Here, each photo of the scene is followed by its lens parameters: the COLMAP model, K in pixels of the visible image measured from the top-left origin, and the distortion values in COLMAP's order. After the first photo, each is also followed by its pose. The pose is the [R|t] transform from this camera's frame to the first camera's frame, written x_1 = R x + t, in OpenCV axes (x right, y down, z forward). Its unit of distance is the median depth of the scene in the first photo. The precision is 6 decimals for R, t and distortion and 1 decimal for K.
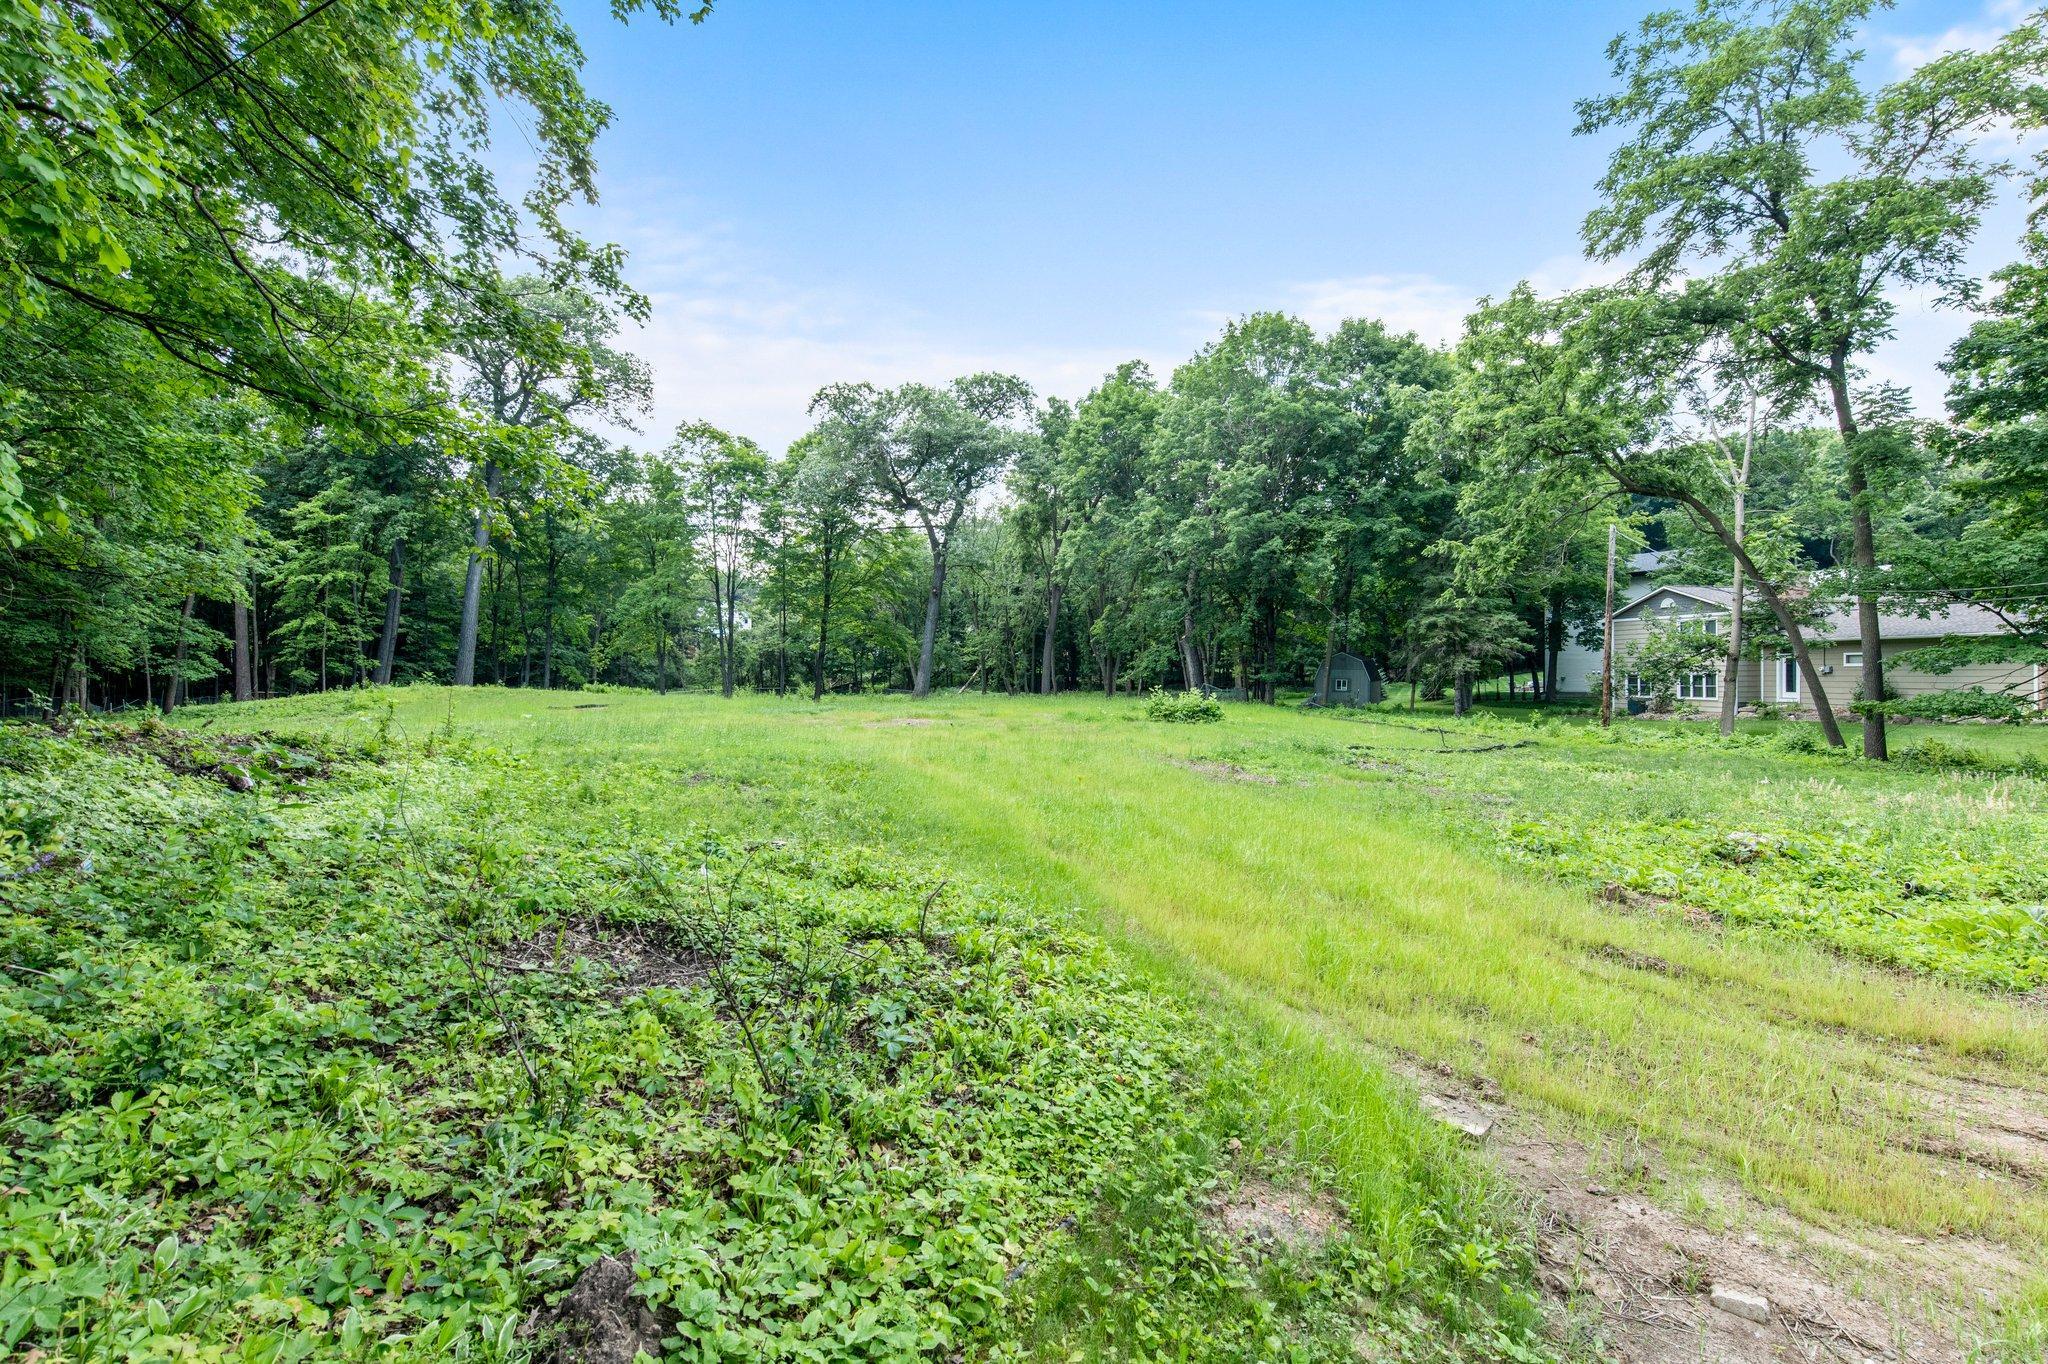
lens RADIAL K [[911.6, 0, 1024.0], [0, 911.6, 682.0], [0, 0, 1]] dist [-0.000594, -0.000115]
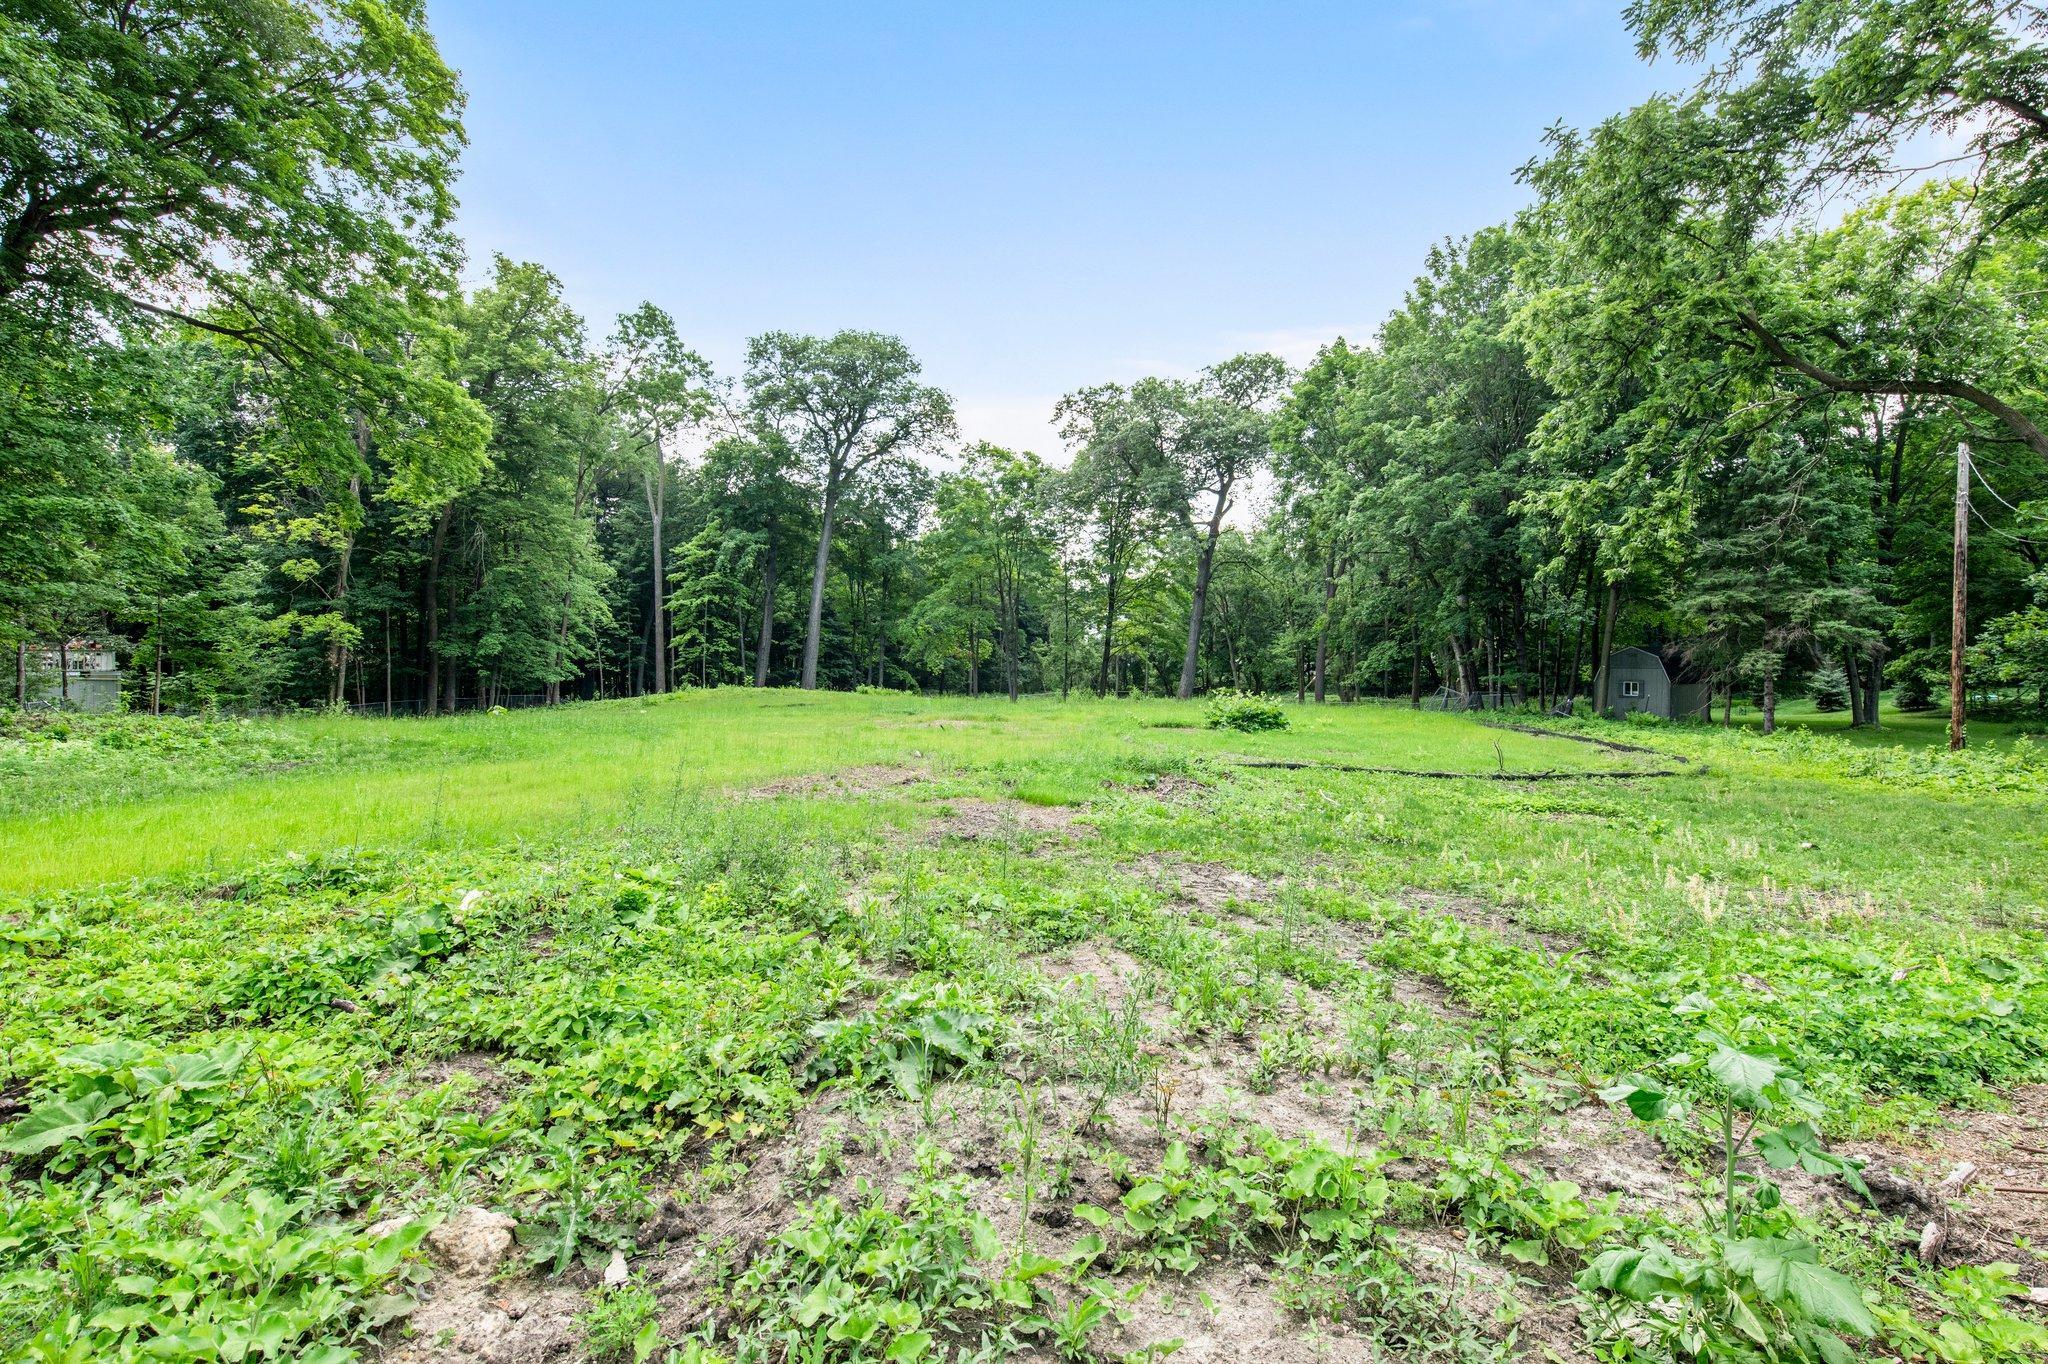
lens RADIAL K [[911.6, 0, 1024.0], [0, 911.6, 682.0], [0, 0, 1]] dist [-0.000594, -0.000115]
pose [[0.893115, 0.000665, -0.449828, 0.197791], [-0.002627, 0.999990, -0.003736, 0.001129], [0.449821, 0.004518, 0.893107, 0.072319]]
